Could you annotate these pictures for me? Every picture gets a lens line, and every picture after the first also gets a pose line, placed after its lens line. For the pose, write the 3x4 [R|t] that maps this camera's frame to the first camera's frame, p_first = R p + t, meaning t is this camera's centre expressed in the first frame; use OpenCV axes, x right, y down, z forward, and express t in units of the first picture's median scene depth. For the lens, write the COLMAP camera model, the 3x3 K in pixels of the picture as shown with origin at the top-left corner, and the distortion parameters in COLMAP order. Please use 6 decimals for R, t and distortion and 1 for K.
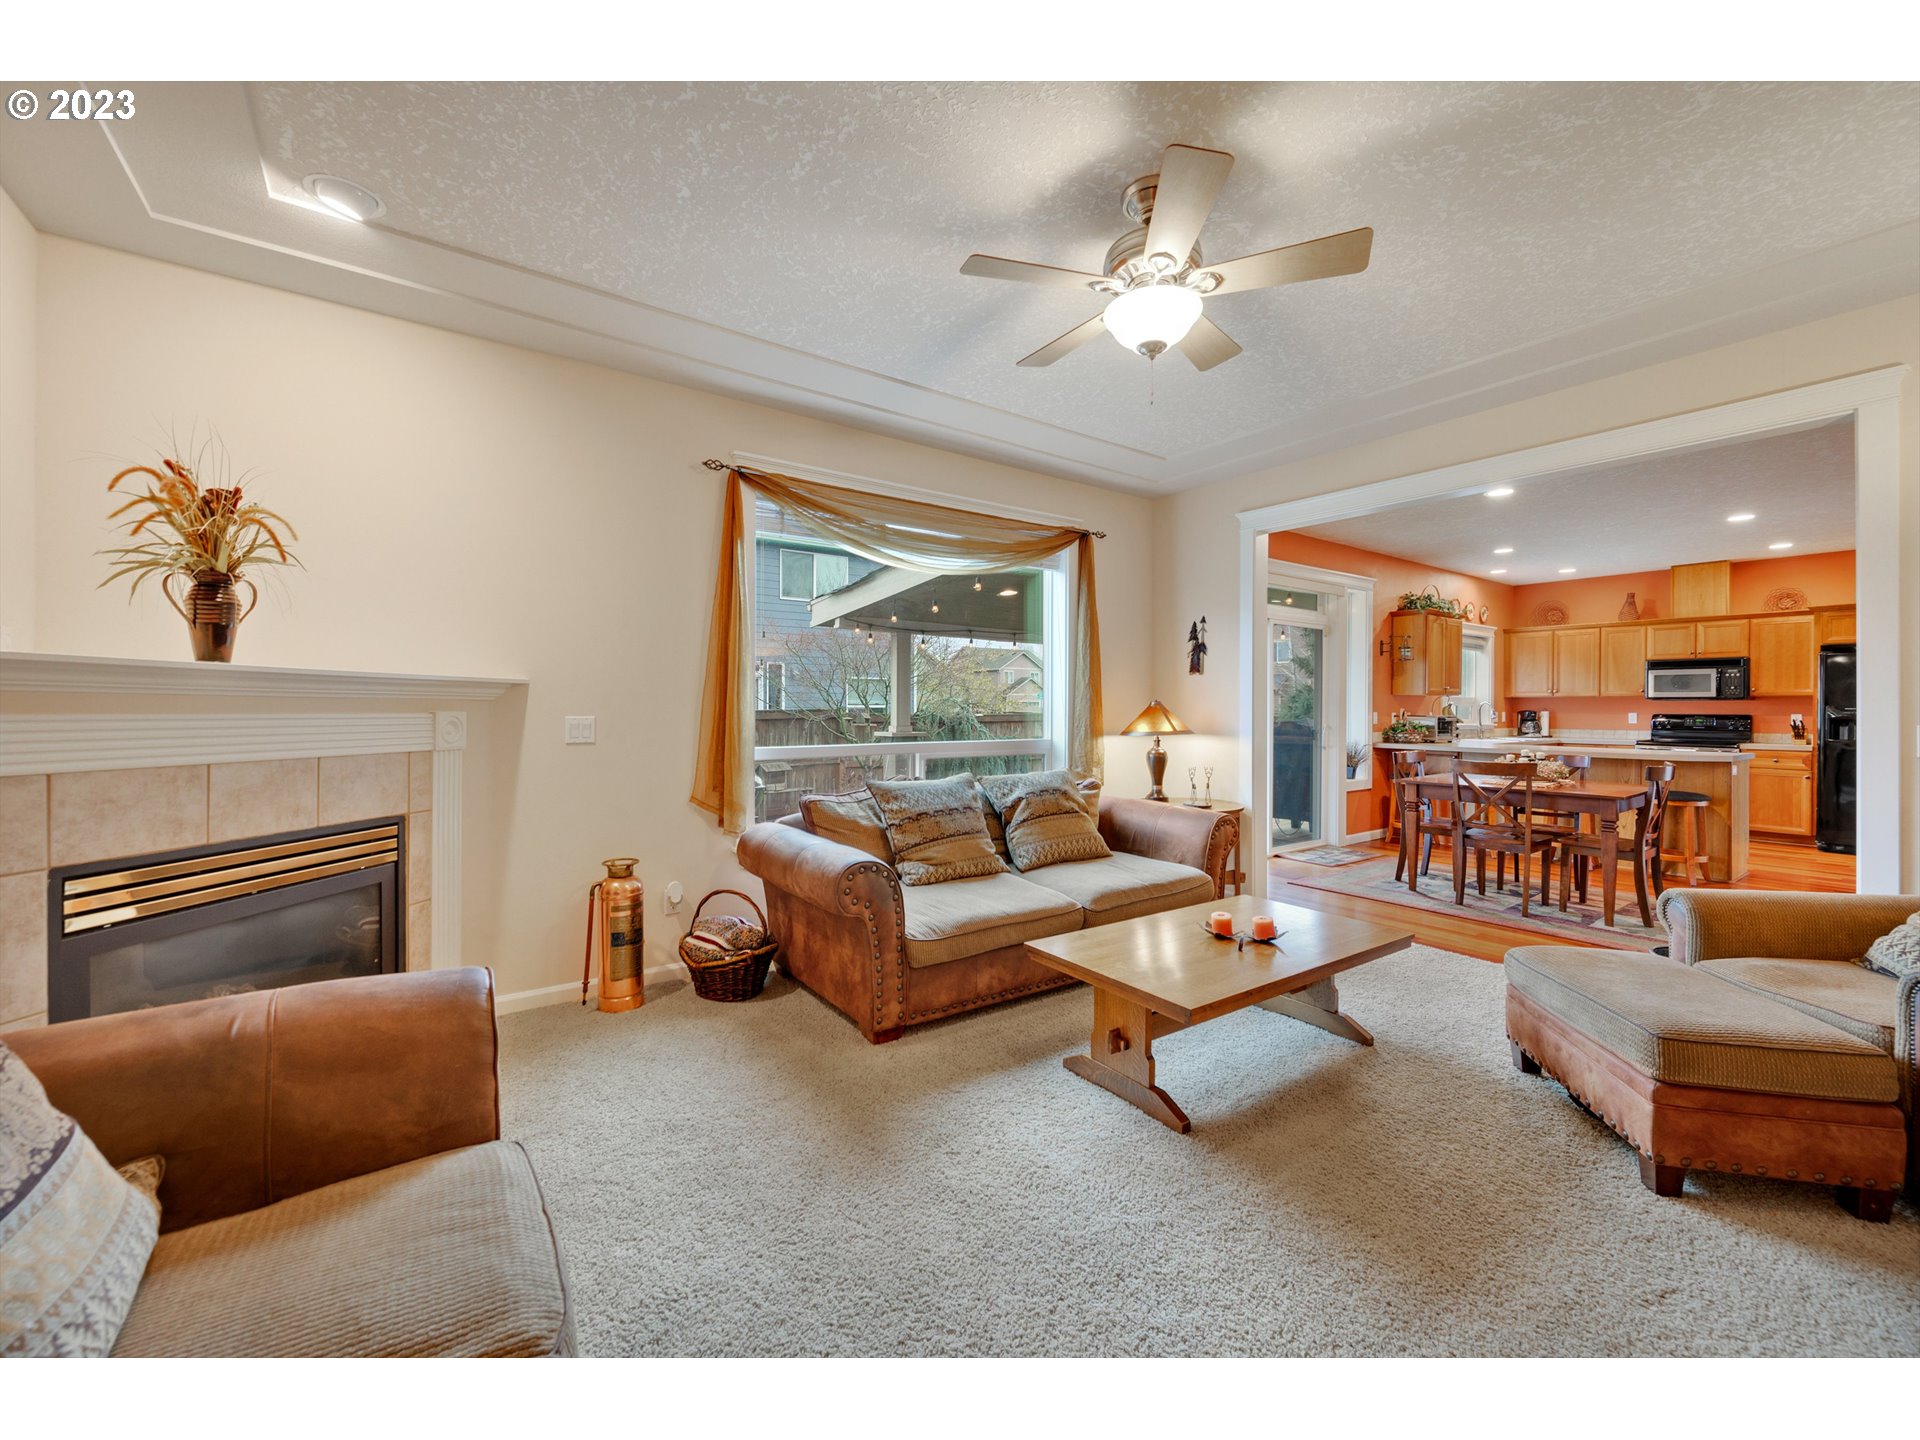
lens RADIAL K [[762.2, 0, 940.5], [0, 762.2, 707.1], [0, 0, 1]] dist [-0.006888, 0.000069]
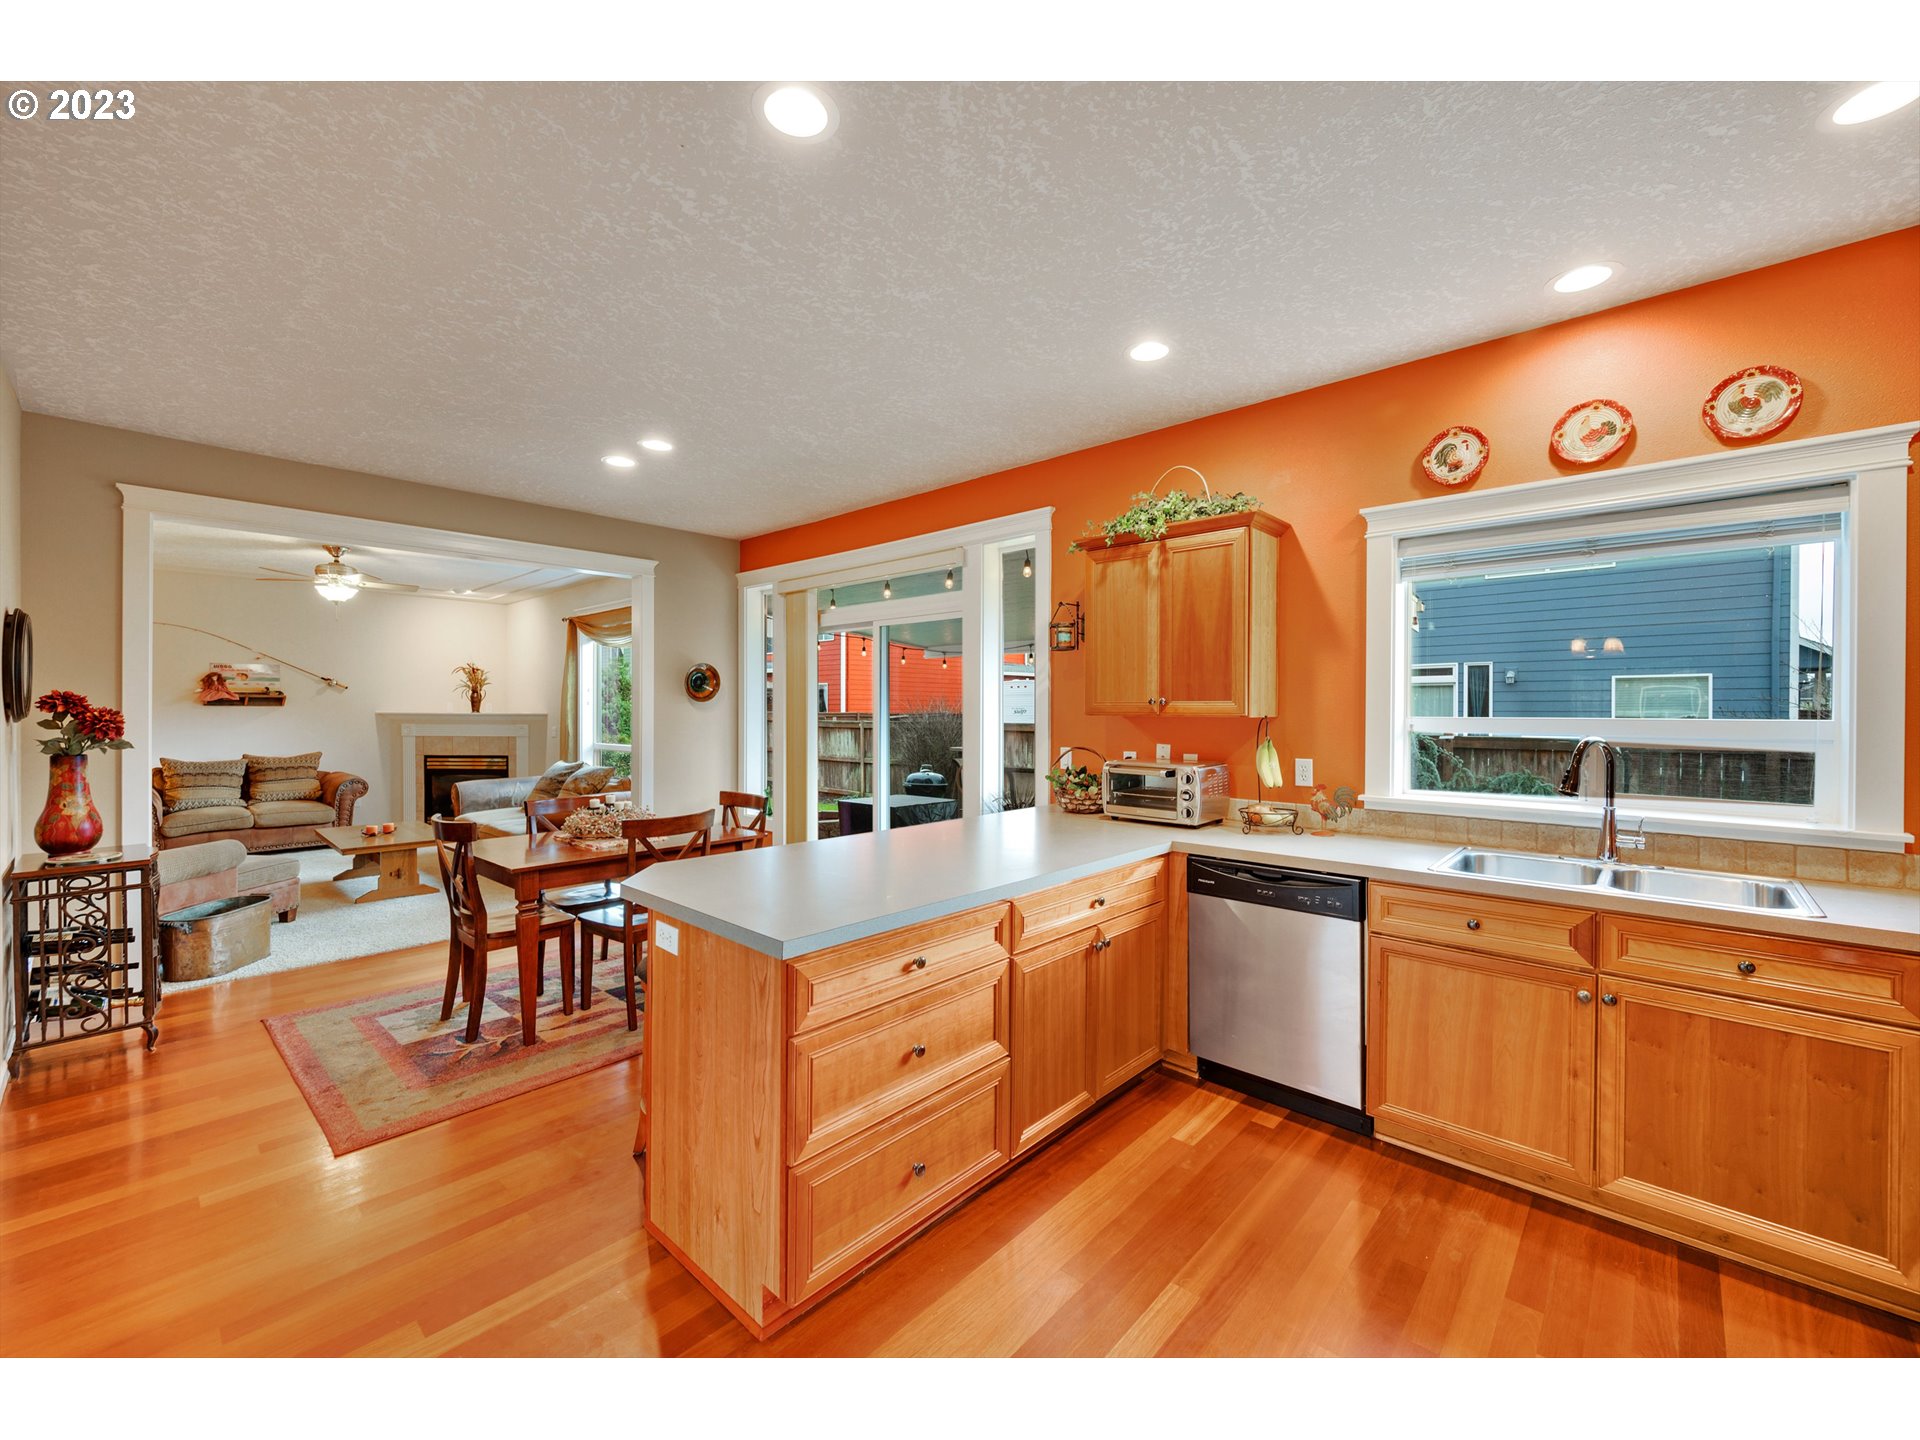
lens RADIAL K [[762.2, 0, 946.5], [0, 762.2, 718.7], [0, 0, 1]] dist [-0.006888, 0.000069]
pose [[0.210929, 0.008420, -0.977465, 1.048954], [-0.001658, 0.999965, 0.008256, -0.017814], [0.977500, -0.000121, 0.210935, 0.771979]]
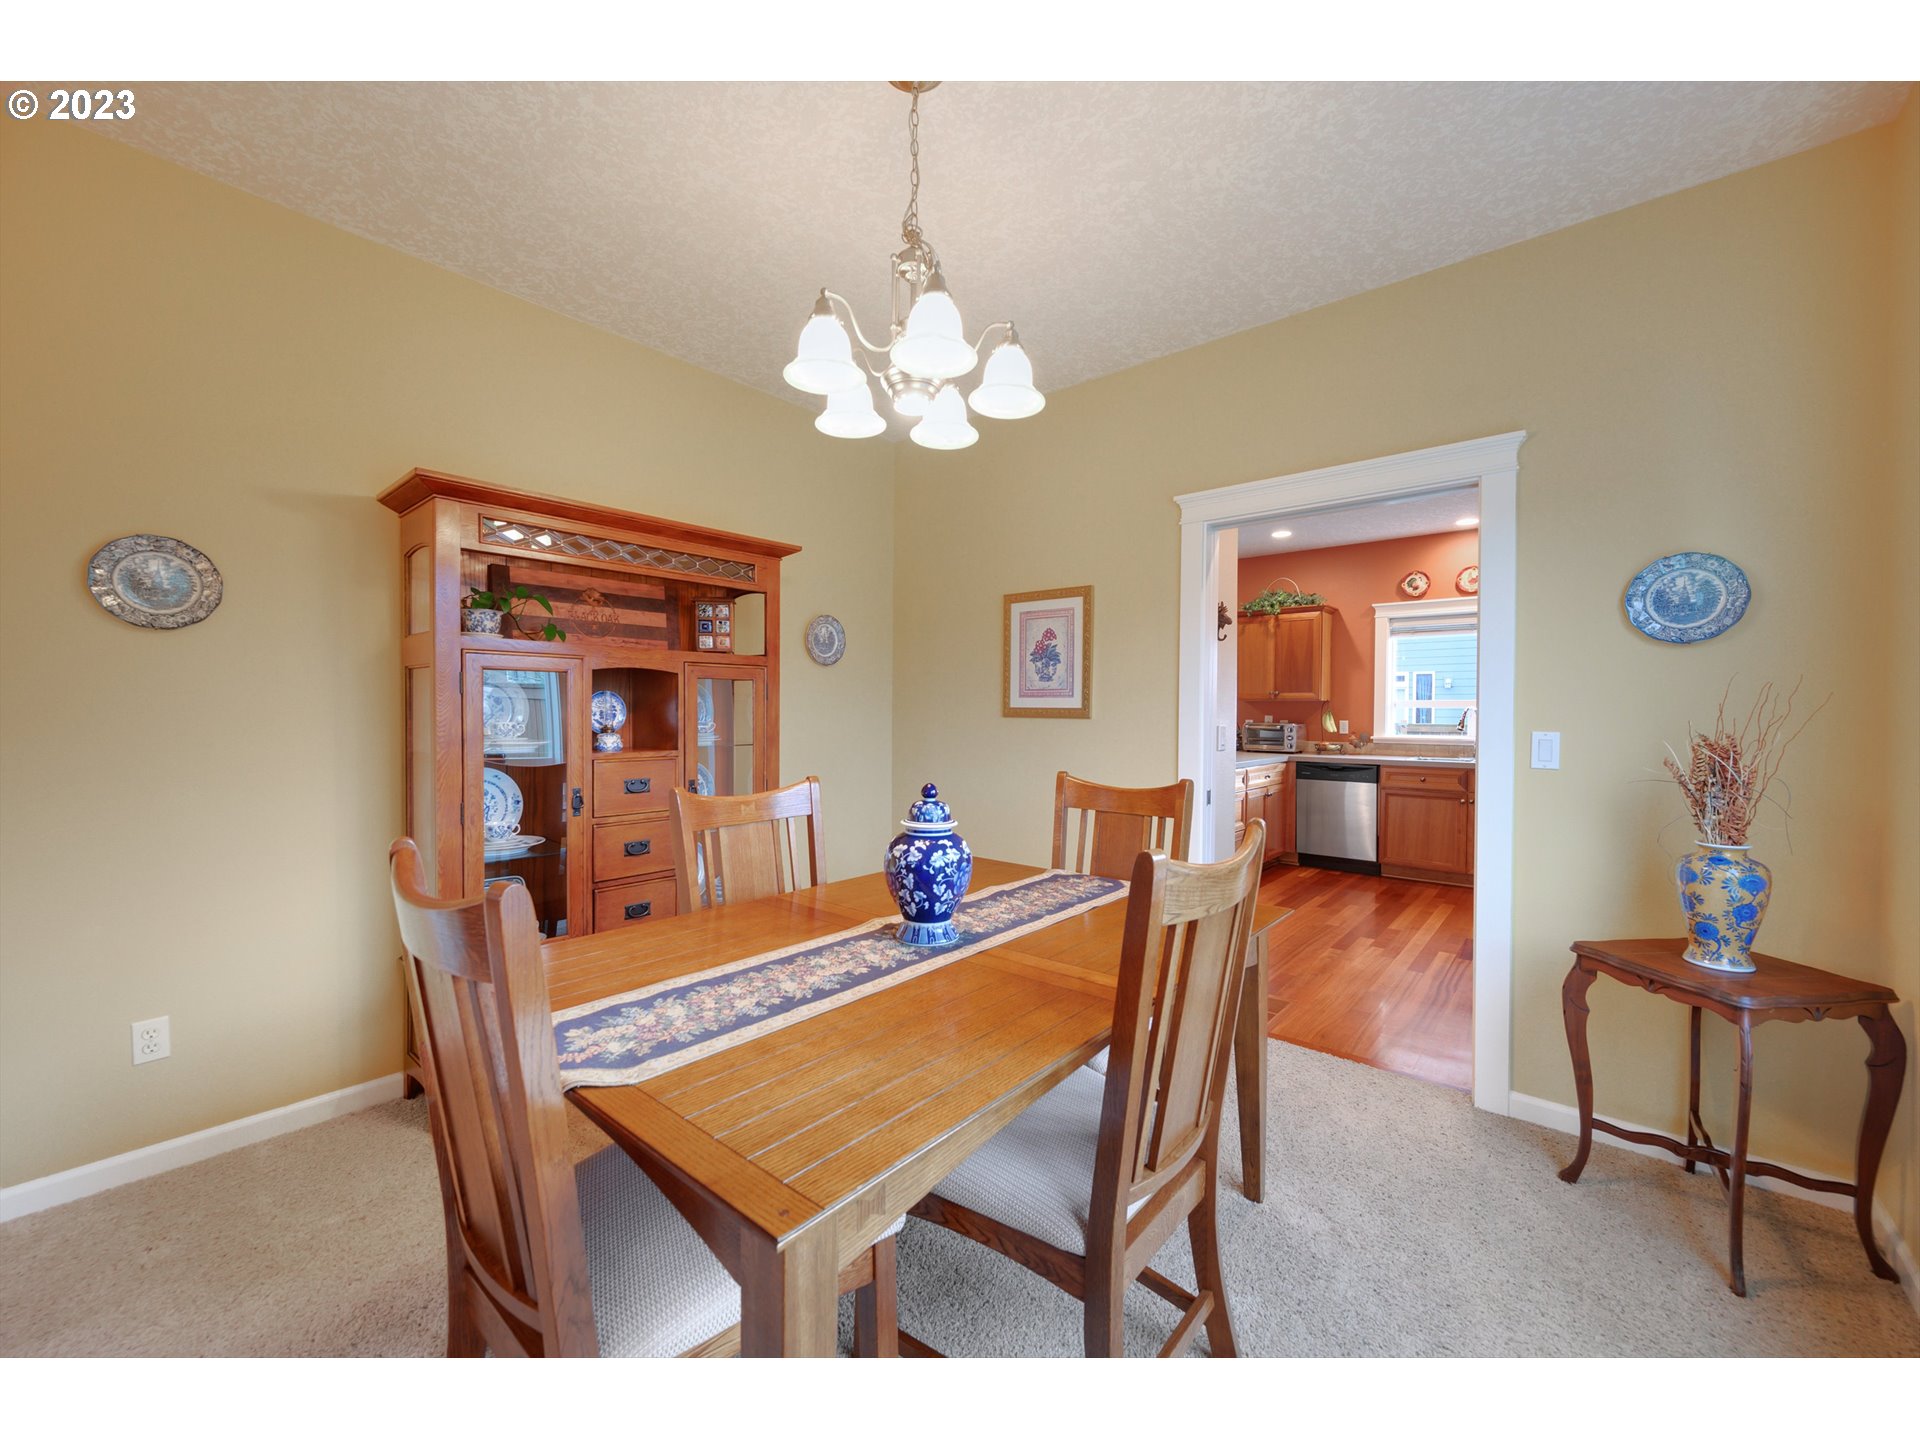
lens RADIAL K [[762.2, 0, 929.8], [0, 762.2, 733.0], [0, 0, 1]] dist [-0.006888, 0.000069]
pose [[0.244287, 0.018091, -0.969534, 1.421073], [-0.001185, 0.999831, 0.018358, 0.006510], [0.969702, -0.003336, 0.244267, 0.369445]]
